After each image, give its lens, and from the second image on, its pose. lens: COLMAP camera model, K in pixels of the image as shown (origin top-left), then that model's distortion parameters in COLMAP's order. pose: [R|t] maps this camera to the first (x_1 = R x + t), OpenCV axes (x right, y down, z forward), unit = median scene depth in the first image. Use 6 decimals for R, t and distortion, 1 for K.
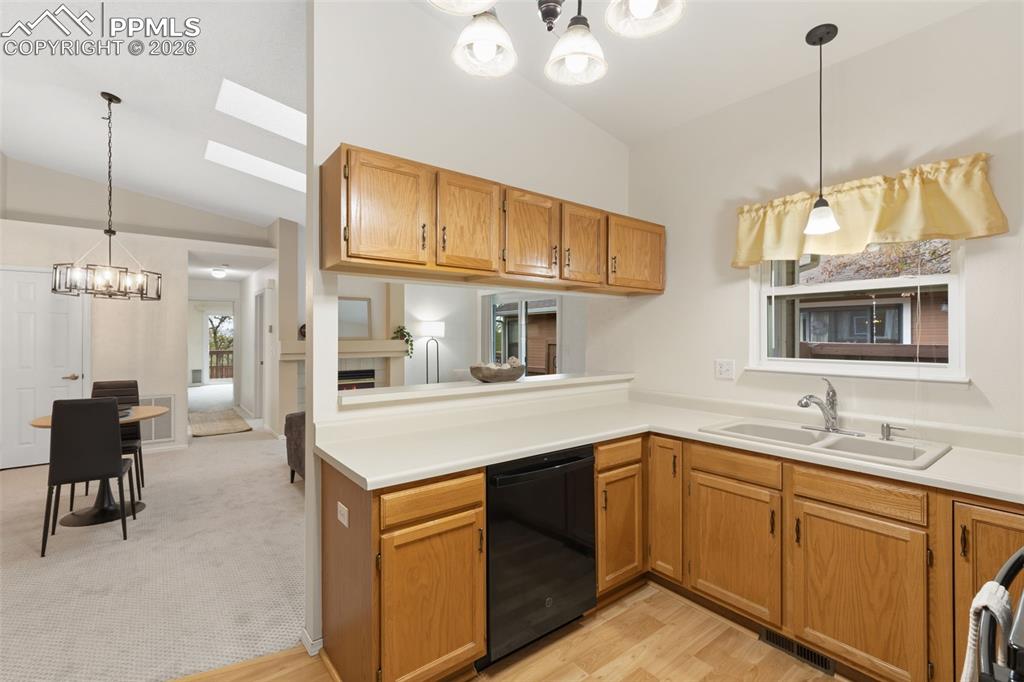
lens RADIAL K [[469.9, 0, 512.2], [0, 469.9, 337.9], [0, 0, 1]] dist [-0.000065, -0.000182]
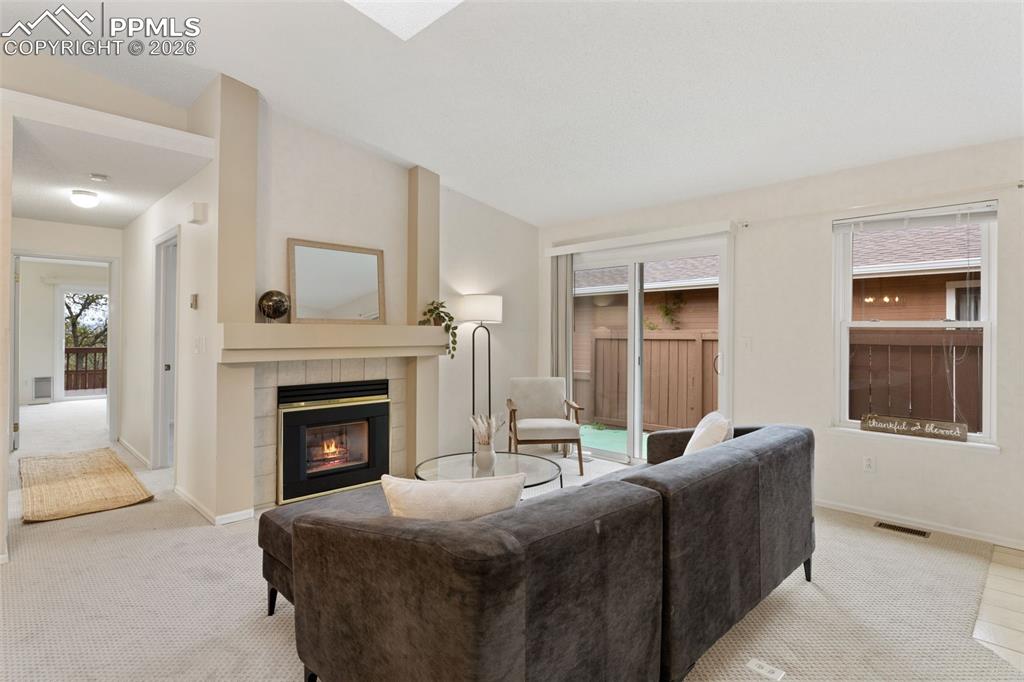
lens RADIAL K [[532.1, 0, 509.5], [0, 532.1, 333.8], [0, 0, 1]] dist [0.001010, 0.000193]
pose [[0.992560, 0.005129, 0.121651, -0.219689], [-0.004559, 0.999977, -0.004958, 0.015741], [-0.121674, 0.004367, 0.992561, 0.344424]]
